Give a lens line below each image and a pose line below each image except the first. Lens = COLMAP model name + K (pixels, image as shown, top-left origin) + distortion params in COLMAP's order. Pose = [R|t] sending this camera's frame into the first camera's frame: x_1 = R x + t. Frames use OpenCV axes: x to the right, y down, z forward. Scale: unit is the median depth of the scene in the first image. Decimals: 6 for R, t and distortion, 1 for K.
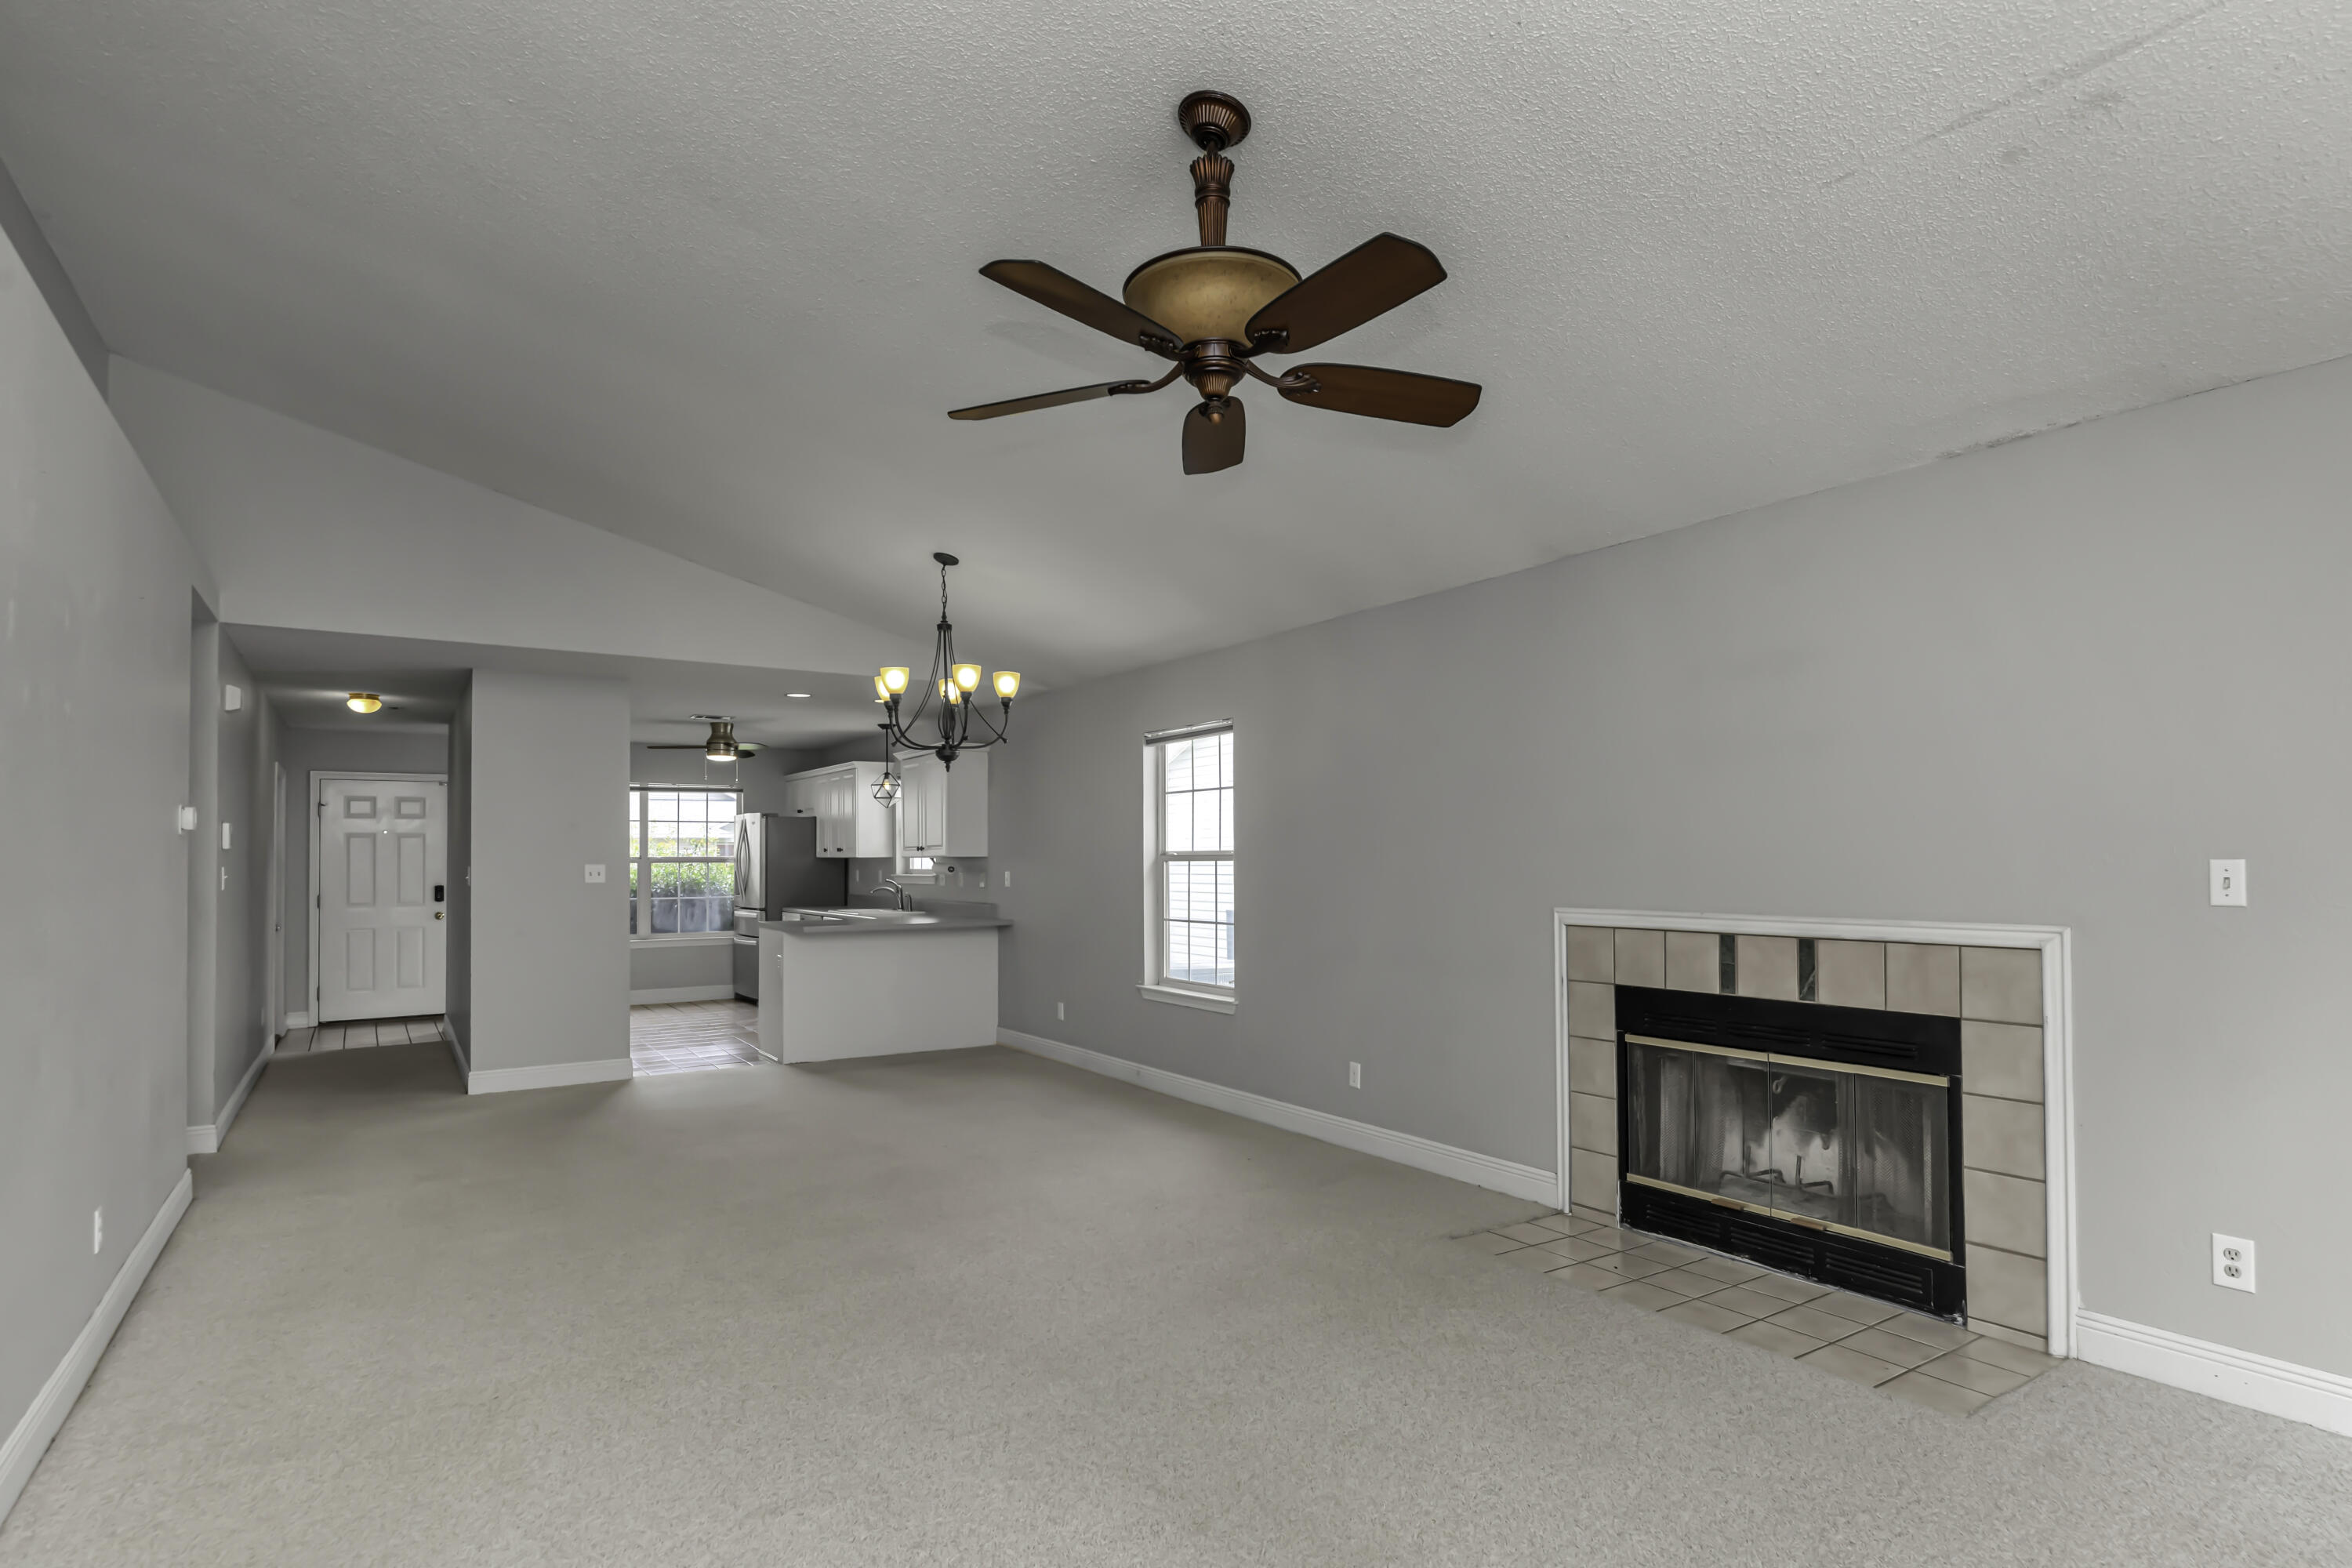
lens RADIAL K [[1192.5, 0, 1129.6], [0, 1192.5, 859.0], [0, 0, 1]] dist [0.002695, 0.001384]
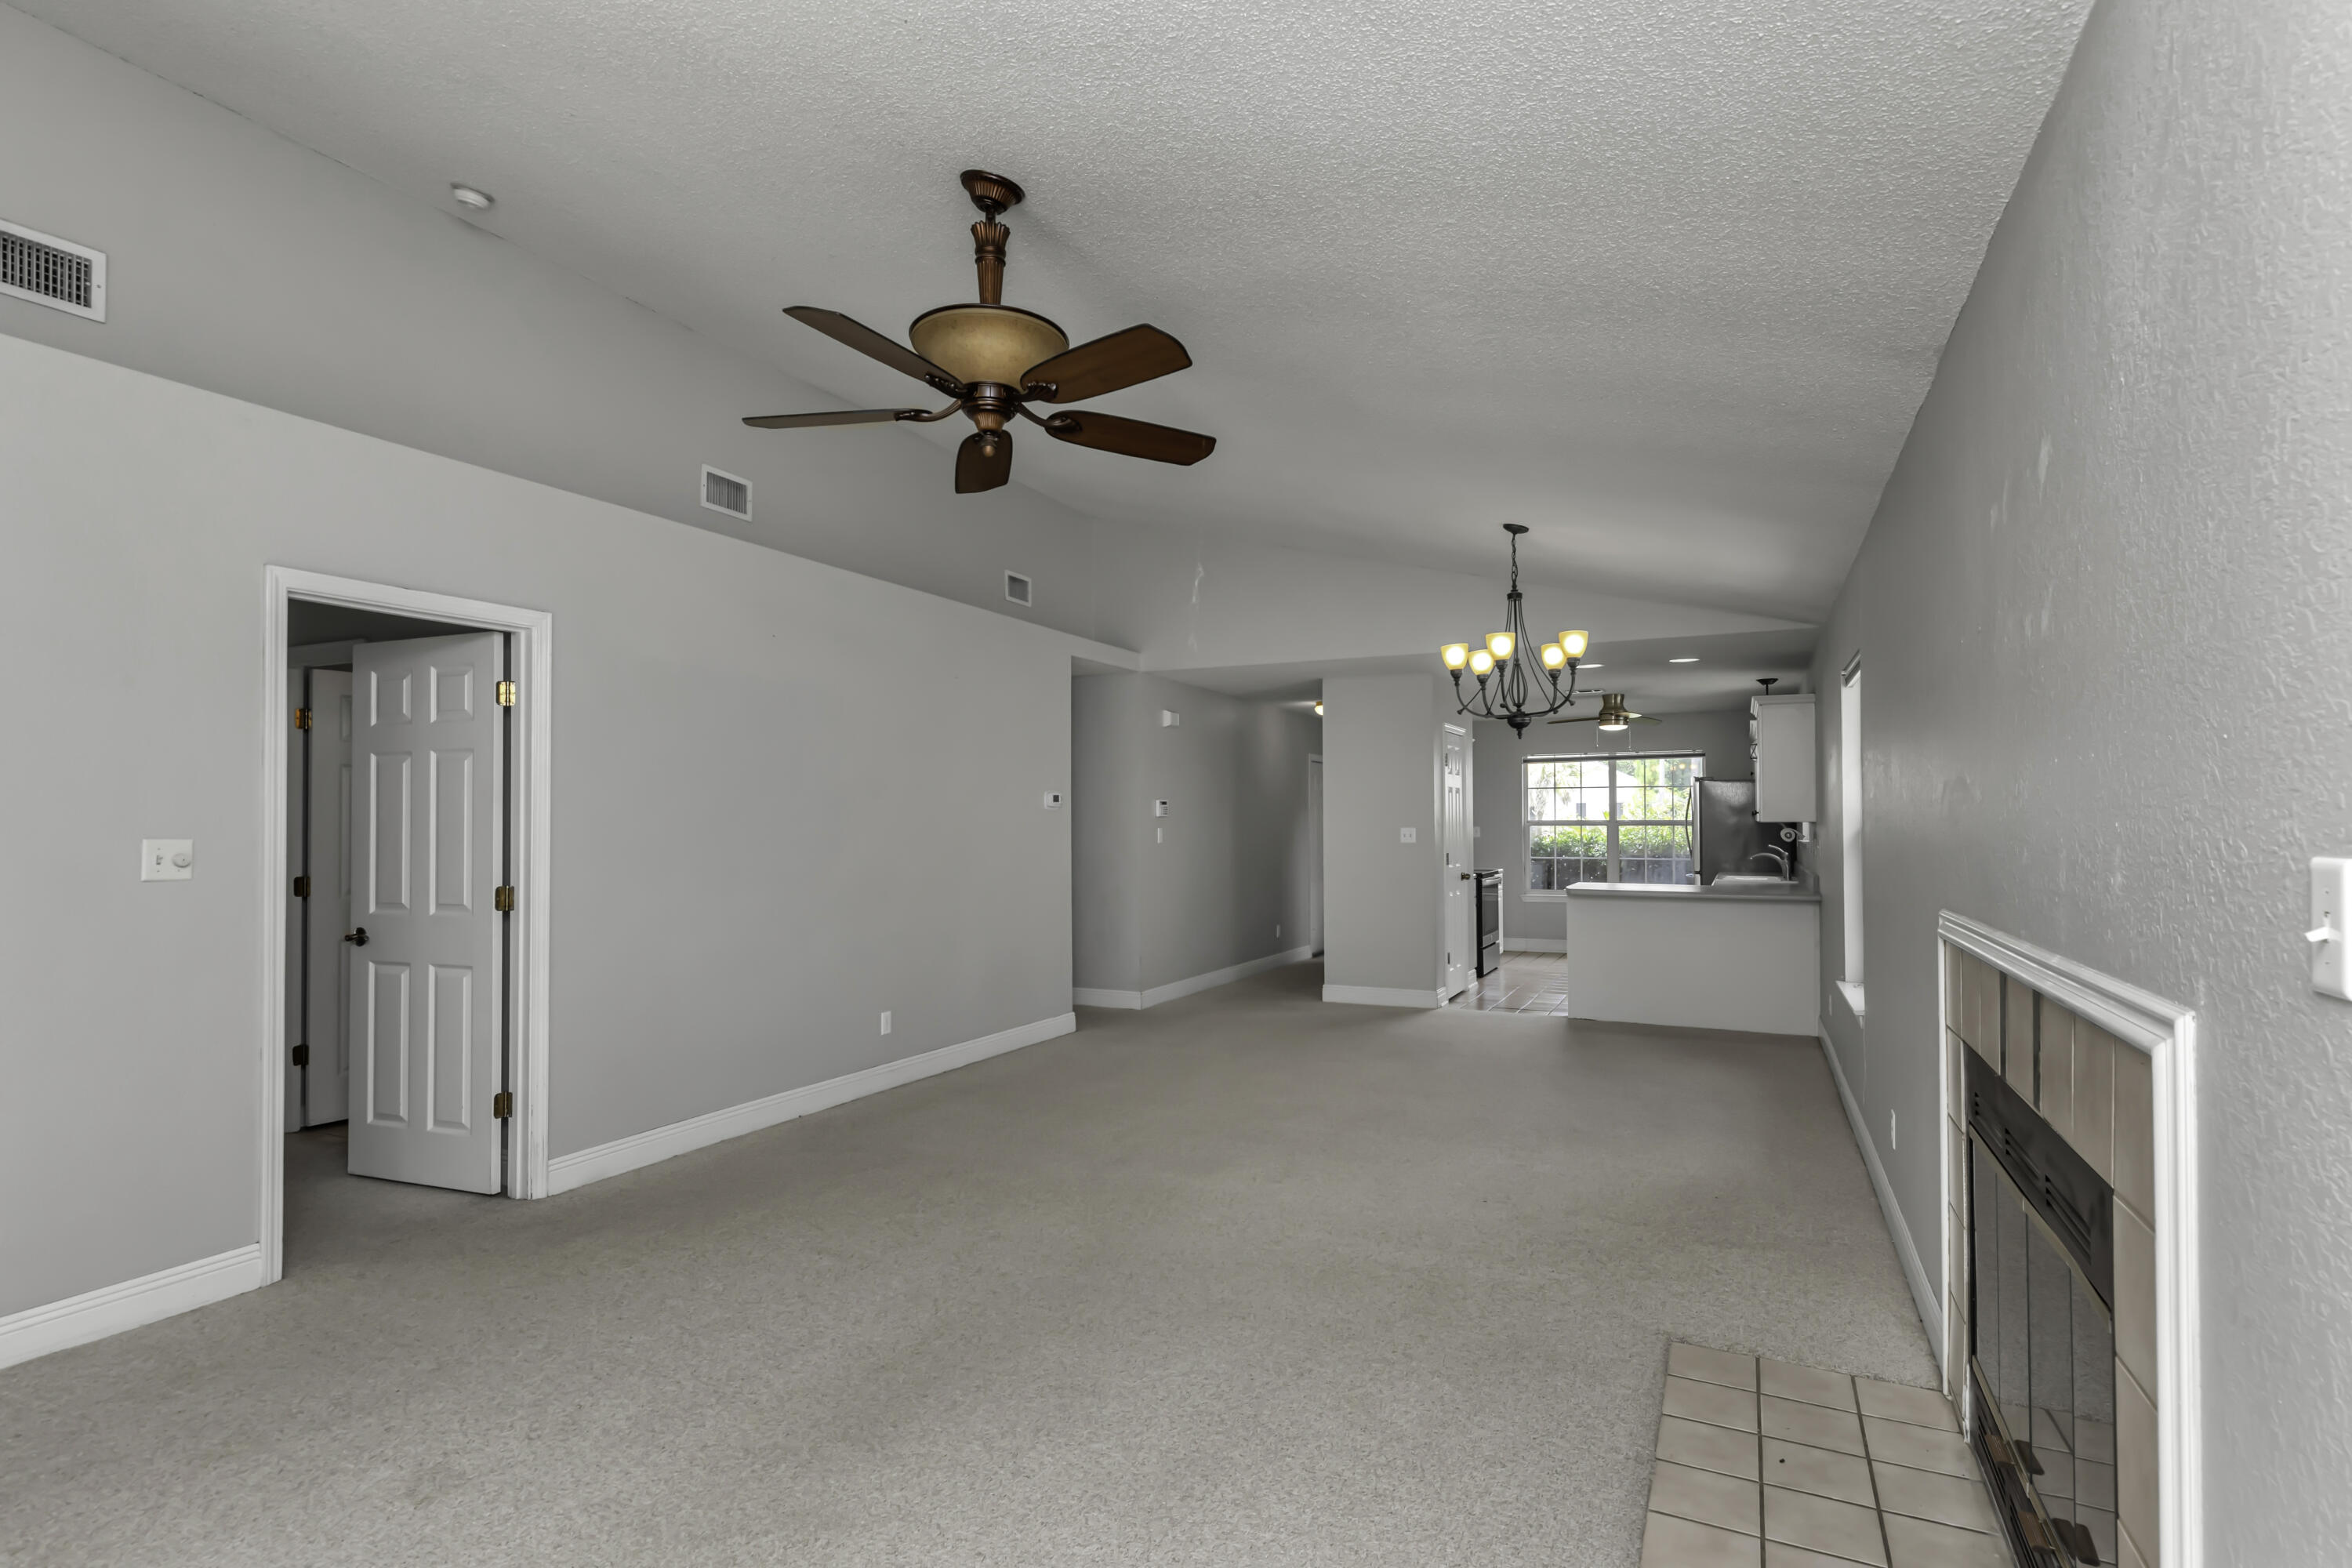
lens RADIAL K [[1115.6, 0, 1207.1], [0, 1115.6, 826.2], [0, 0, 1]] dist [0.009754, 0.000101]
pose [[0.544013, 0.006738, -0.839050, 0.424858], [-0.001496, 0.999974, 0.007061, -0.005078], [0.839076, -0.002586, 0.544009, 0.228086]]
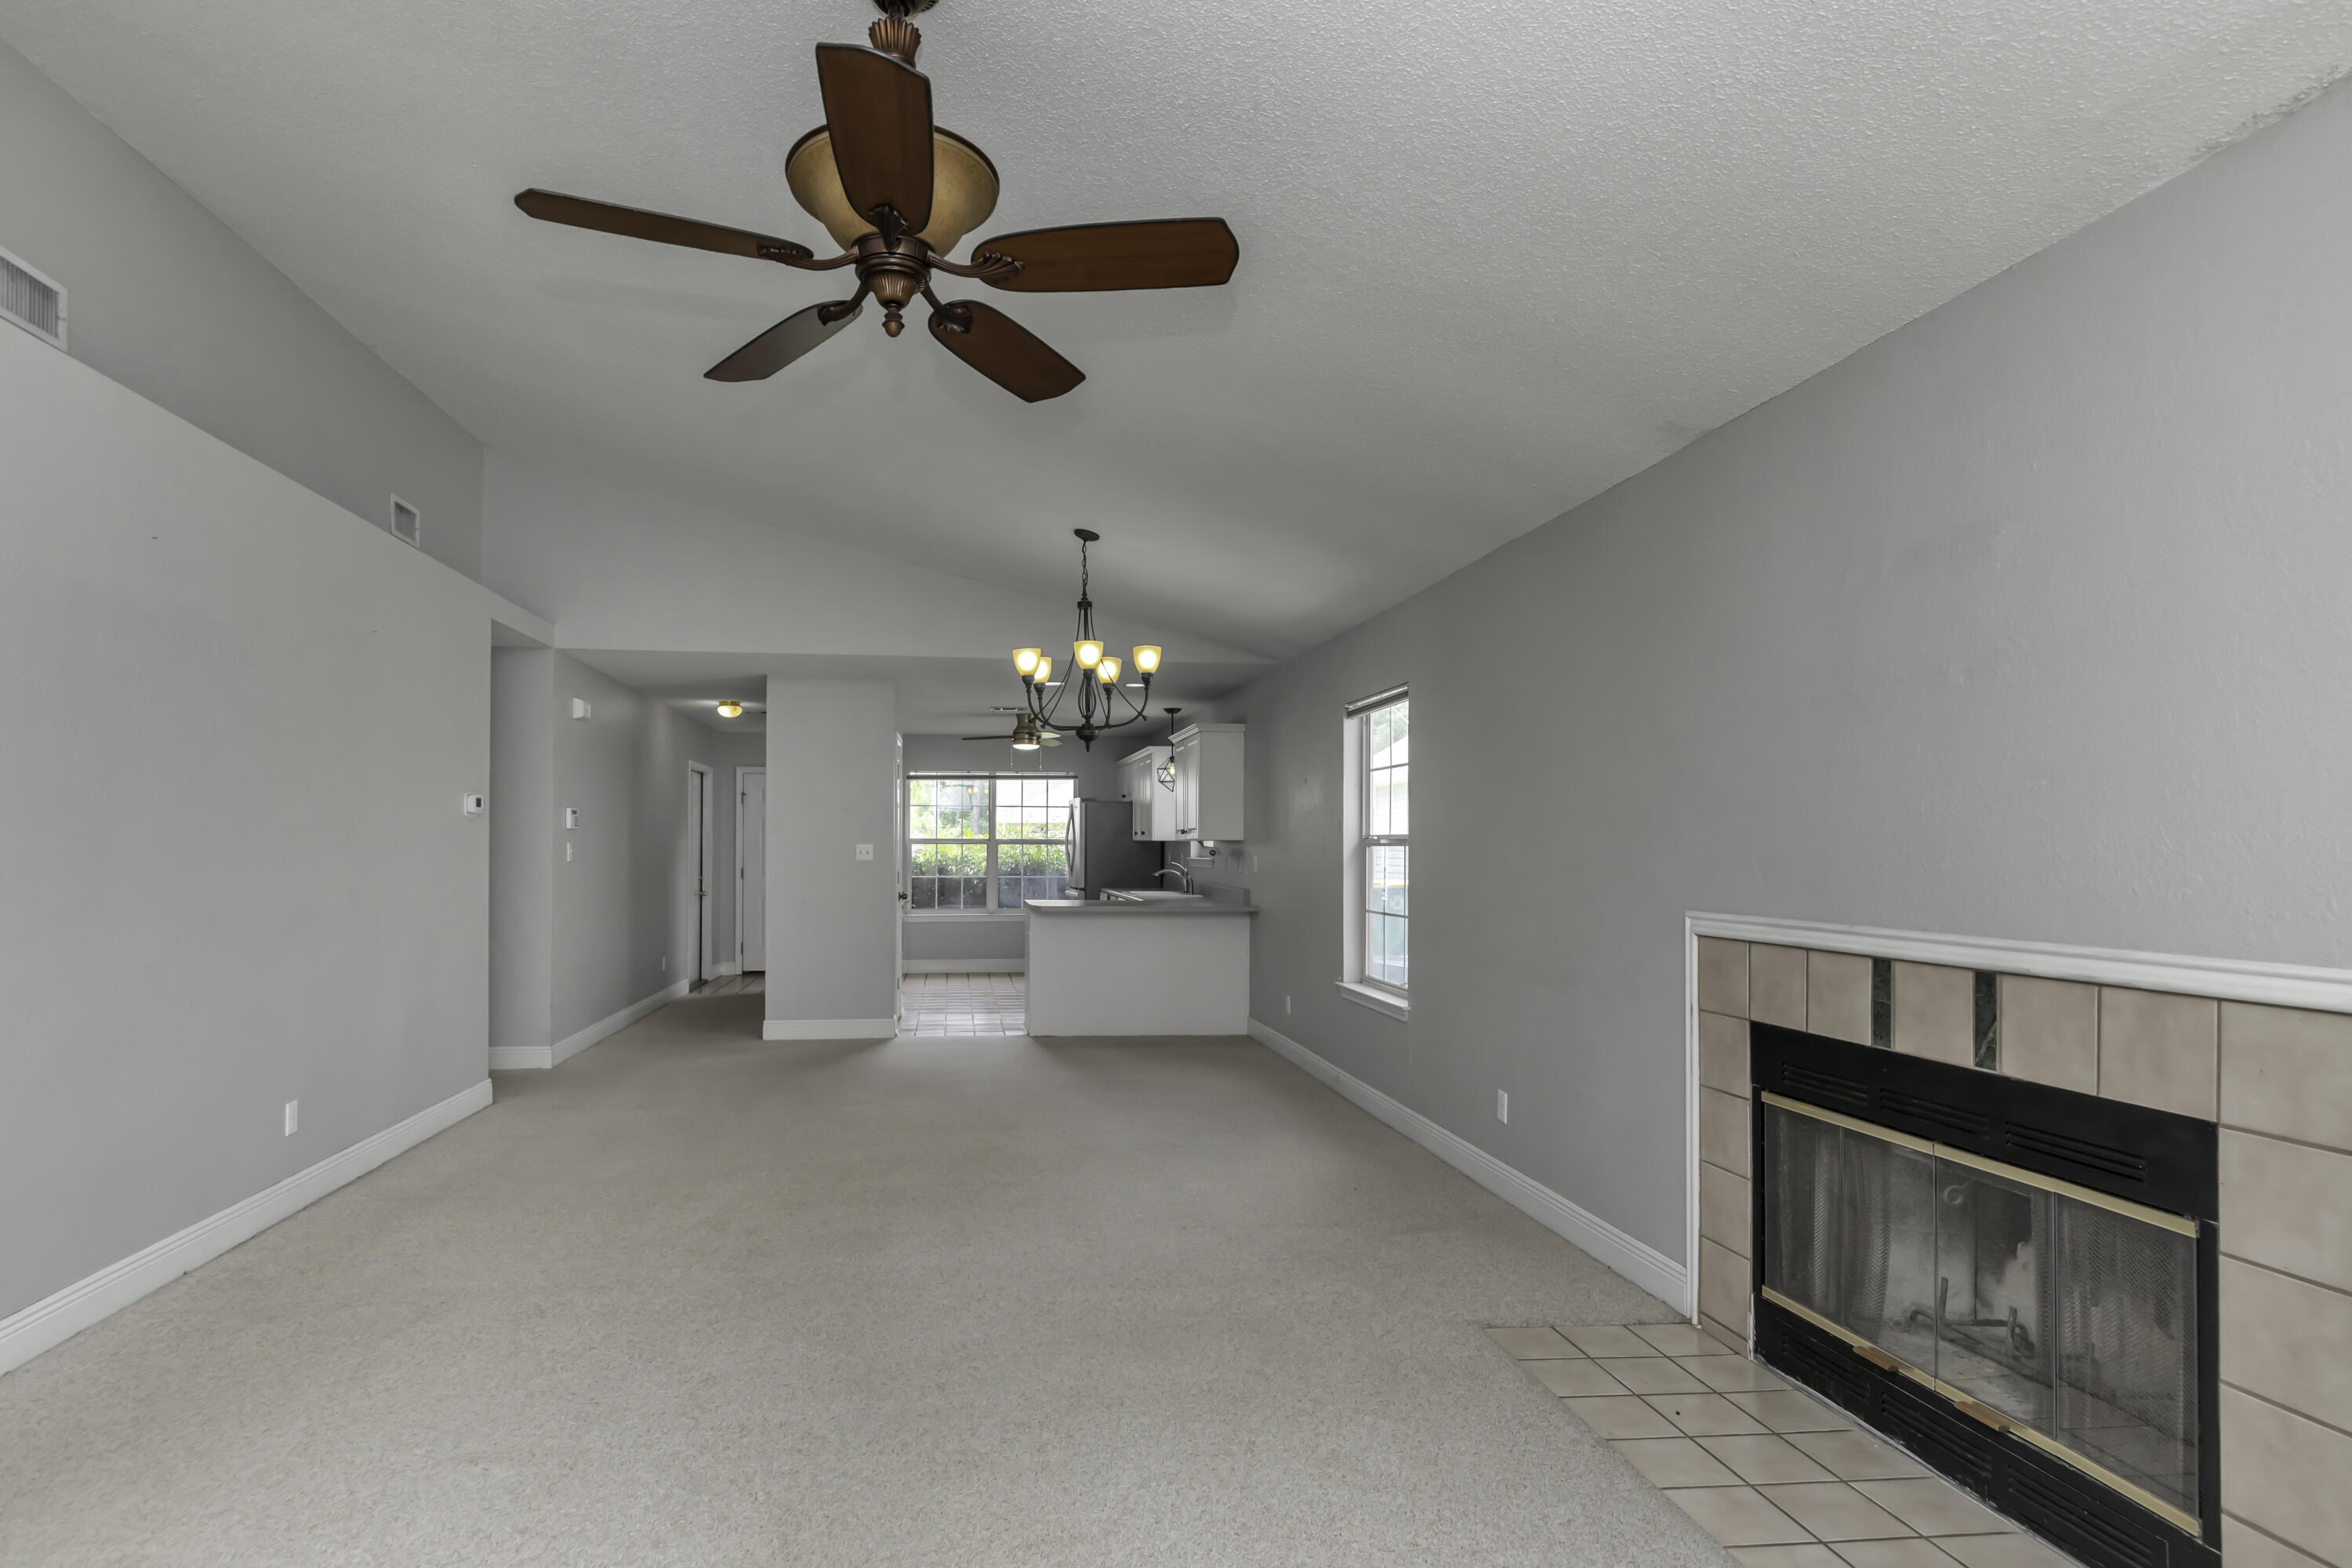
lens RADIAL K [[1160.7, 0, 1055.9], [0, 1160.7, 853.5], [0, 0, 1]] dist [0.017348, -0.002503]
pose [[0.893770, 0.013156, -0.448333, 0.217671], [-0.009729, 0.999903, 0.009946, 0.000852], [0.448420, -0.004528, 0.893811, 0.114634]]
